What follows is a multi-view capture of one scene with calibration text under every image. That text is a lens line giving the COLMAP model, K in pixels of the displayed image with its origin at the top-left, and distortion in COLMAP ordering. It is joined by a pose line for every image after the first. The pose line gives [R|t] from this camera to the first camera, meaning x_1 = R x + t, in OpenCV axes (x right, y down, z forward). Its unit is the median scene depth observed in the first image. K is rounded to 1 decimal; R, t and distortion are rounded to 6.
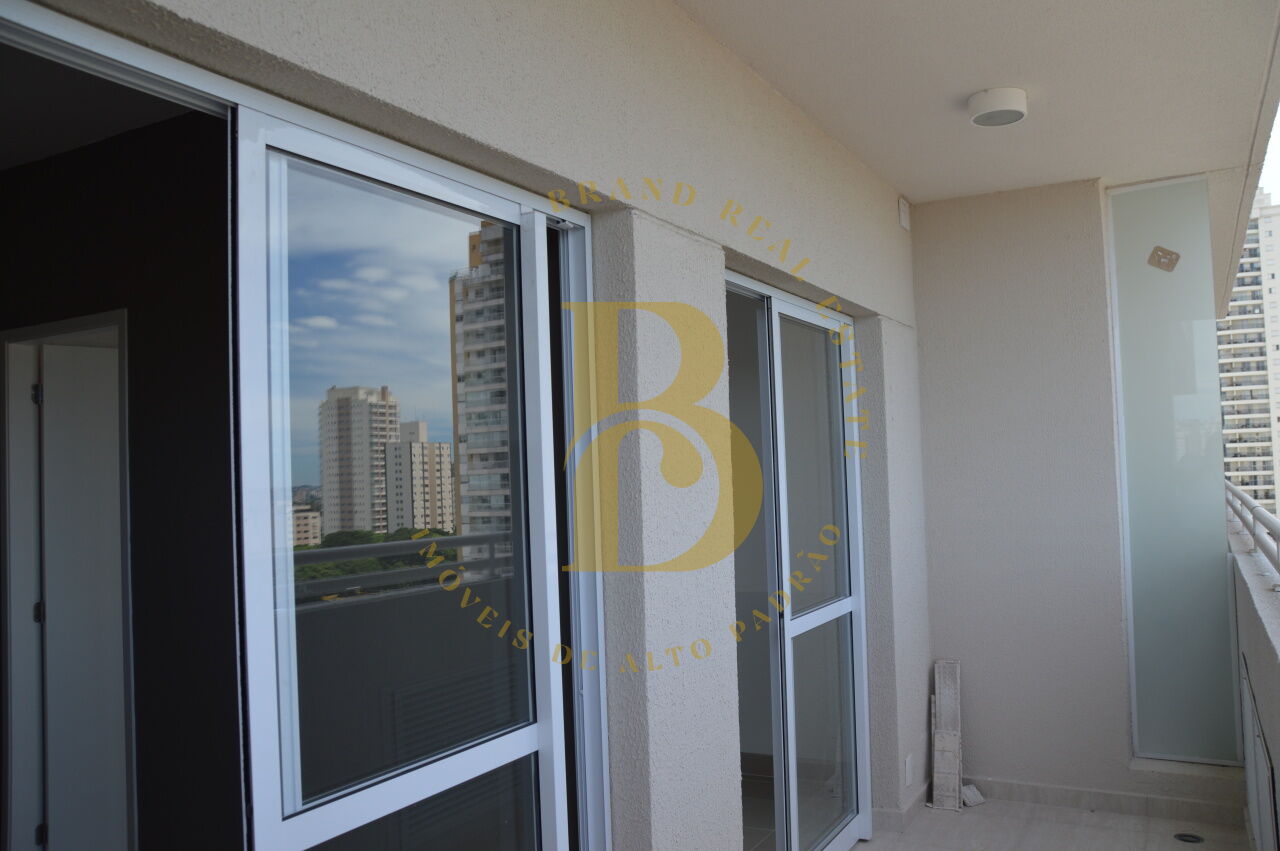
lens RADIAL K [[1035.1, 0, 640.0], [0, 1035.1, 425.5], [0, 0, 1]] dist [-0.139398, 0.149947]
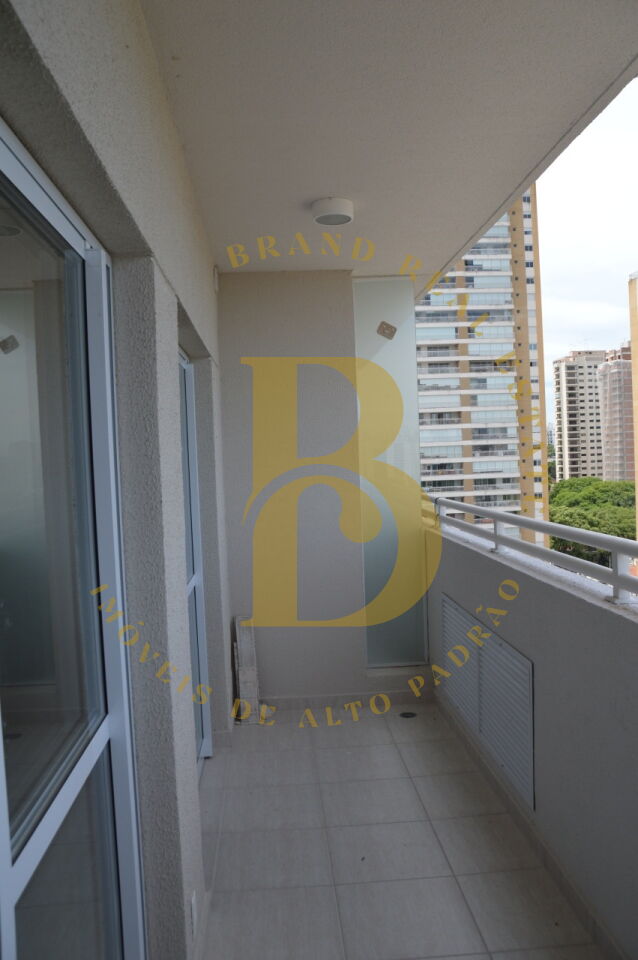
lens RADIAL K [[776.3, 0, 319.0], [0, 776.3, 480.0], [0, 0, 1]] dist [-0.139398, 0.149947]
pose [[0.845870, -0.014964, 0.533180, -0.185593], [-0.014999, 0.998544, 0.051819, -0.005444], [-0.533179, -0.051830, 0.844414, 0.102124]]
